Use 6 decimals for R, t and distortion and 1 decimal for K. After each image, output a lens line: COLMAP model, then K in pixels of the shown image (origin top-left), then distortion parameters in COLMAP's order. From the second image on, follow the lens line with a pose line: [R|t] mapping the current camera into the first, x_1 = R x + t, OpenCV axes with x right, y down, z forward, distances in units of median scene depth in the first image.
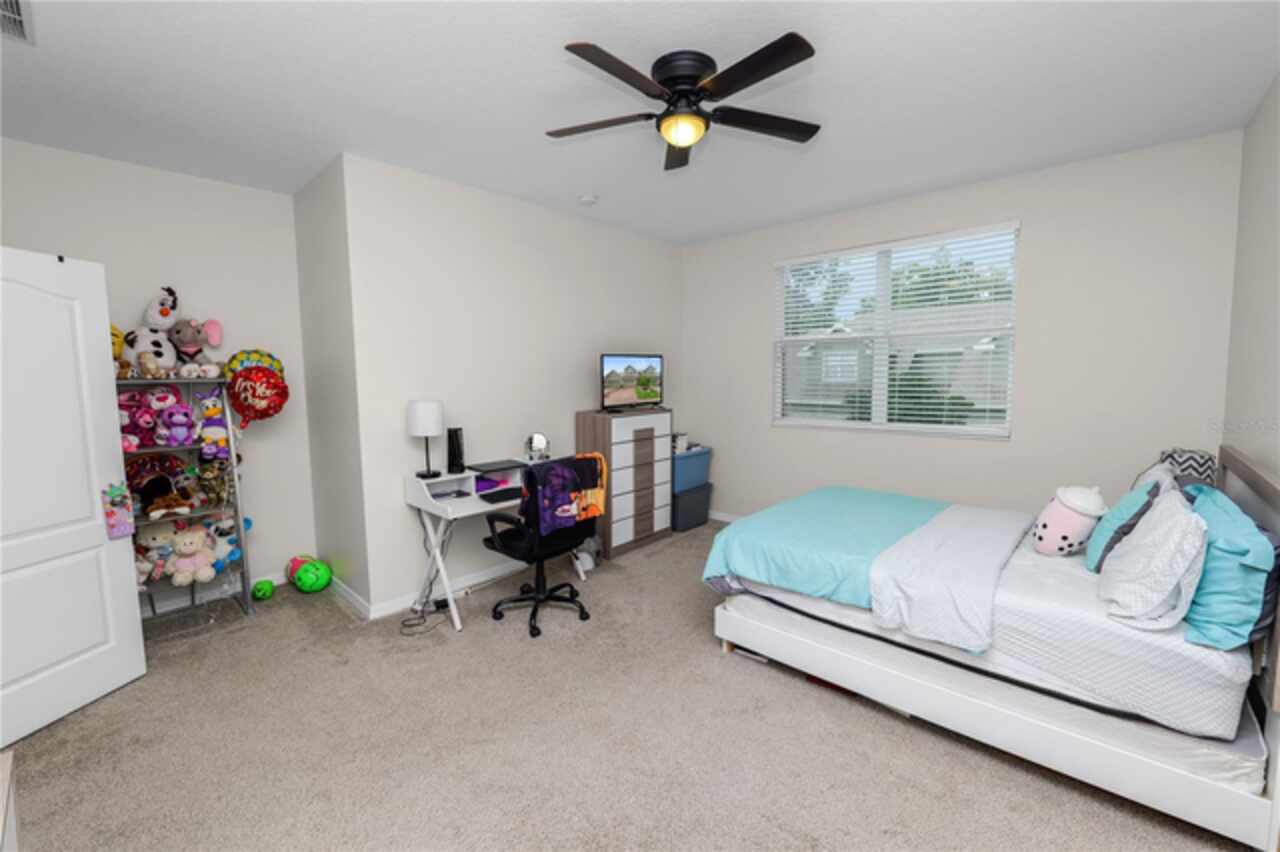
lens RADIAL K [[525.4, 0, 636.4], [0, 525.4, 424.2], [0, 0, 1]] dist [-0.011848, 0.000004]
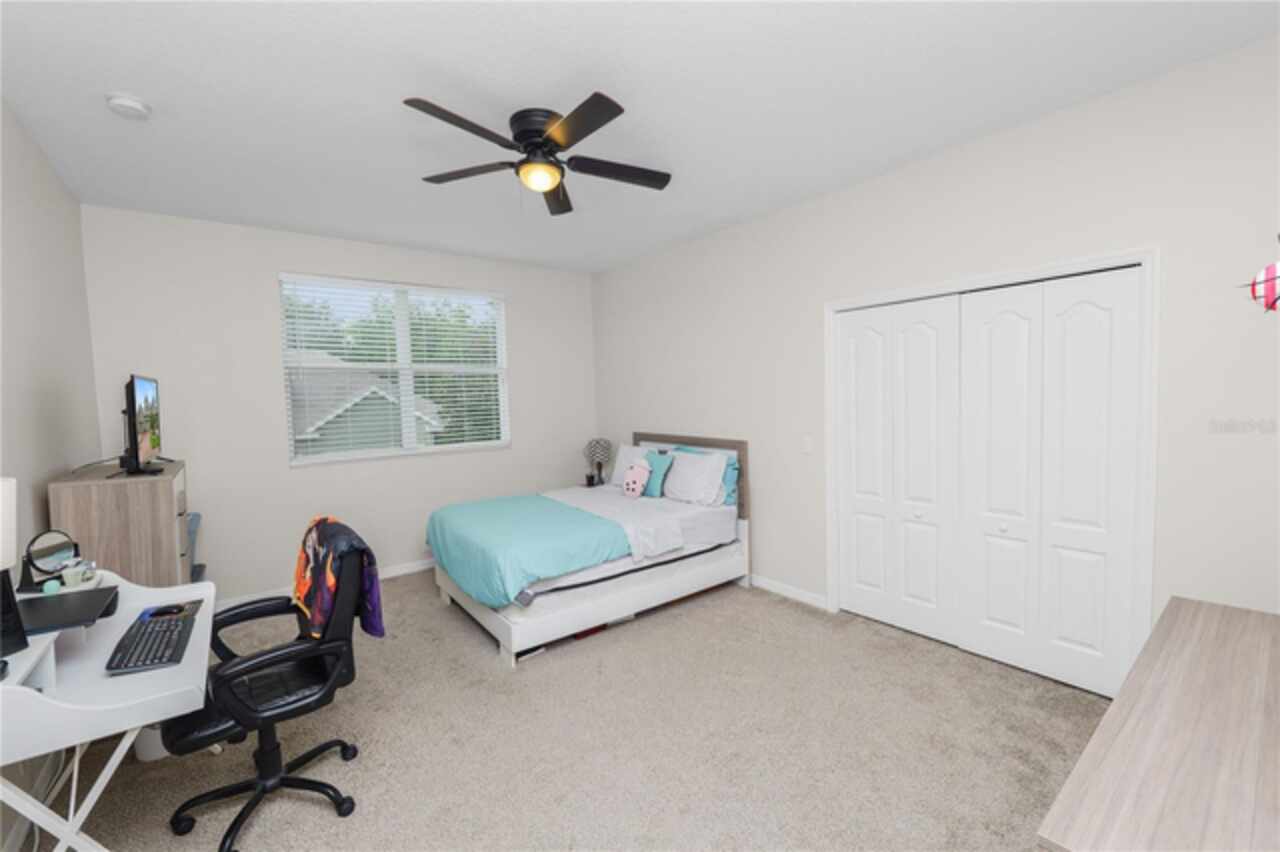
lens RADIAL K [[525.4, 0, 636.4], [0, 525.4, 424.2], [0, 0, 1]] dist [-0.011848, 0.000004]
pose [[0.154861, -0.050720, 0.986633, -0.996977], [0.118518, 0.992423, 0.032415, -0.059583], [-0.980801, 0.111914, 0.159699, 0.686283]]
